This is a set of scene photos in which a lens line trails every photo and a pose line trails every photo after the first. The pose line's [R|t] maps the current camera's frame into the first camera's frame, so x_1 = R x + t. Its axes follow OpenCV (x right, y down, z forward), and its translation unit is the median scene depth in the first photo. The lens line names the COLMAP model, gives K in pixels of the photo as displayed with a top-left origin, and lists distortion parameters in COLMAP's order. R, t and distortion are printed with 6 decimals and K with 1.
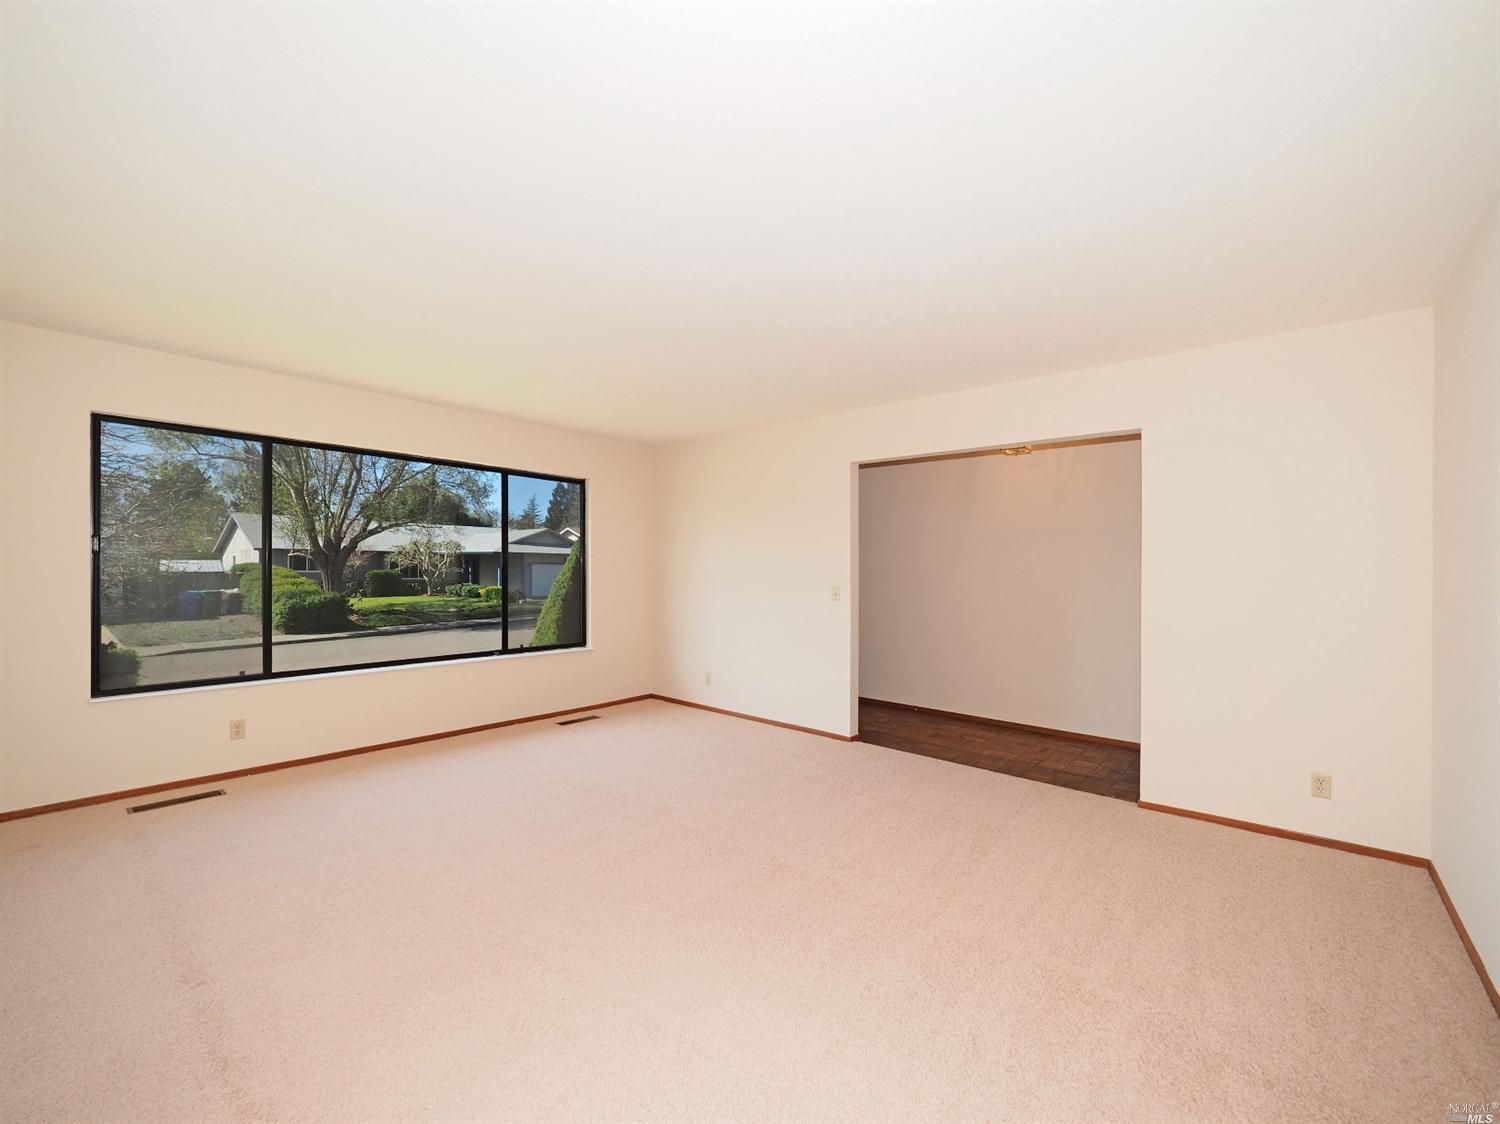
lens RADIAL K [[610.1, 0, 811.5], [0, 610.1, 570.4], [0, 0, 1]] dist [-0.000264, -0.000095]
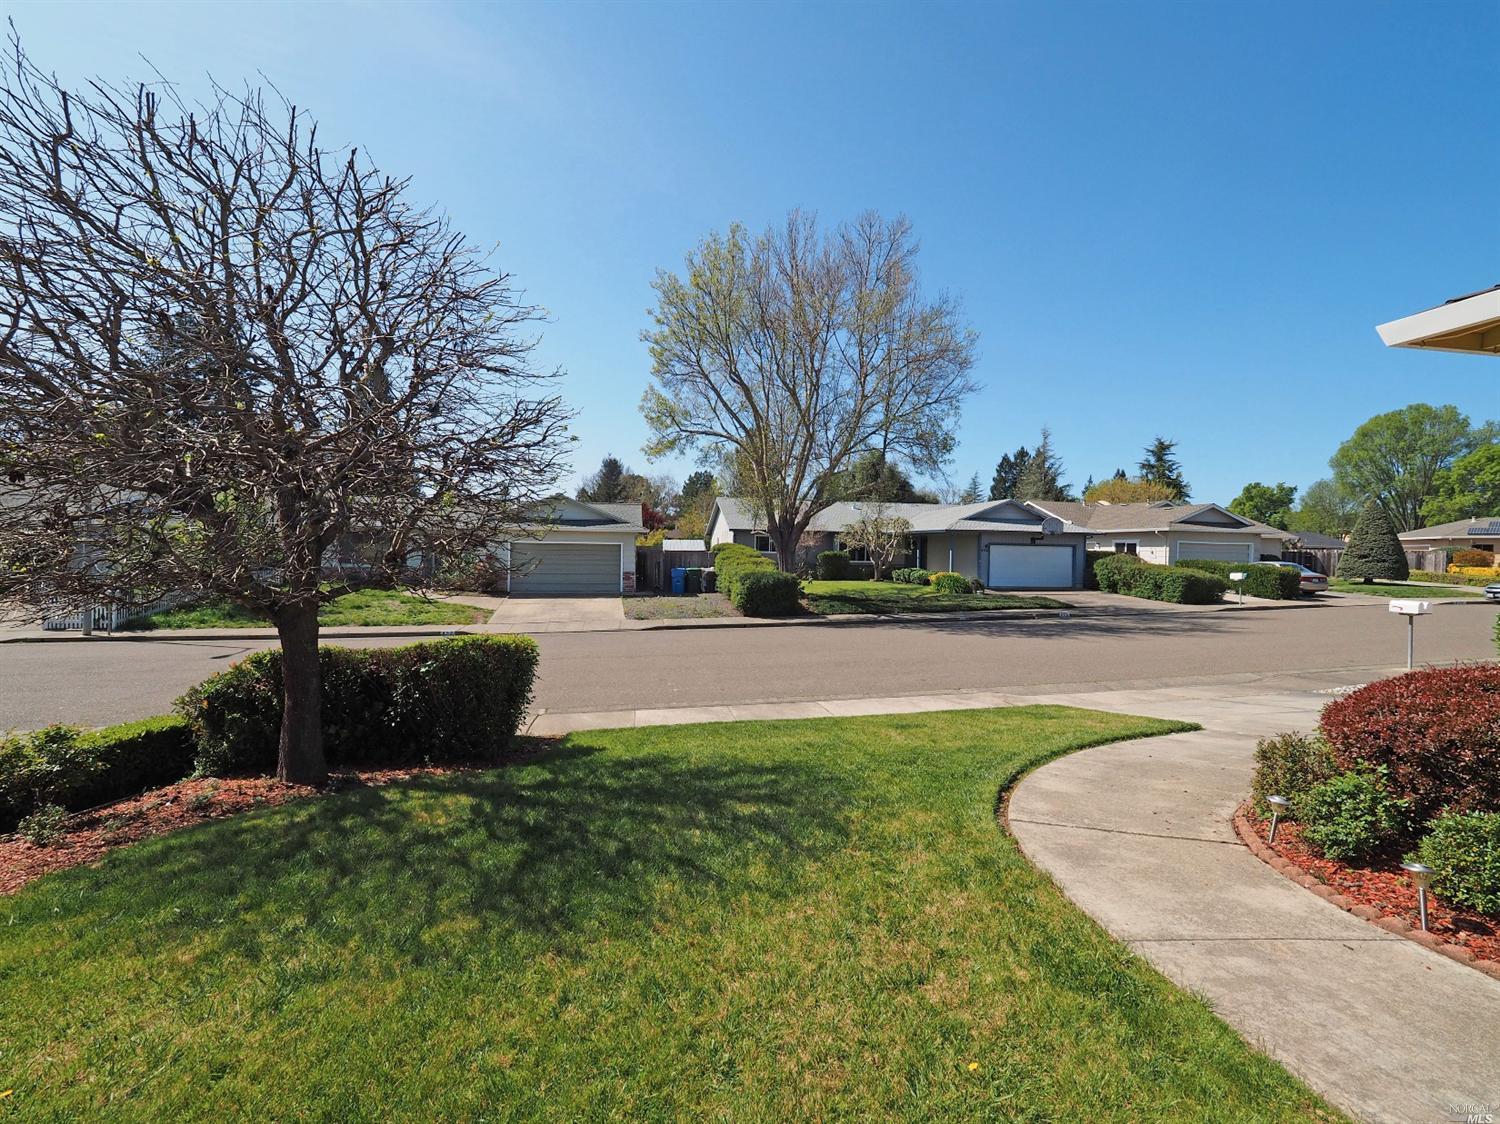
lens RADIAL K [[621.6, 0, 750.0], [0, 621.6, 562.0], [0, 0, 1]] dist [-0.000387, -0.000096]
pose [[0.734986, 0.009687, -0.678013, -0.166053], [-0.012297, 0.999924, 0.000955, 0.016195], [0.677971, 0.007635, 0.735049, 0.237128]]
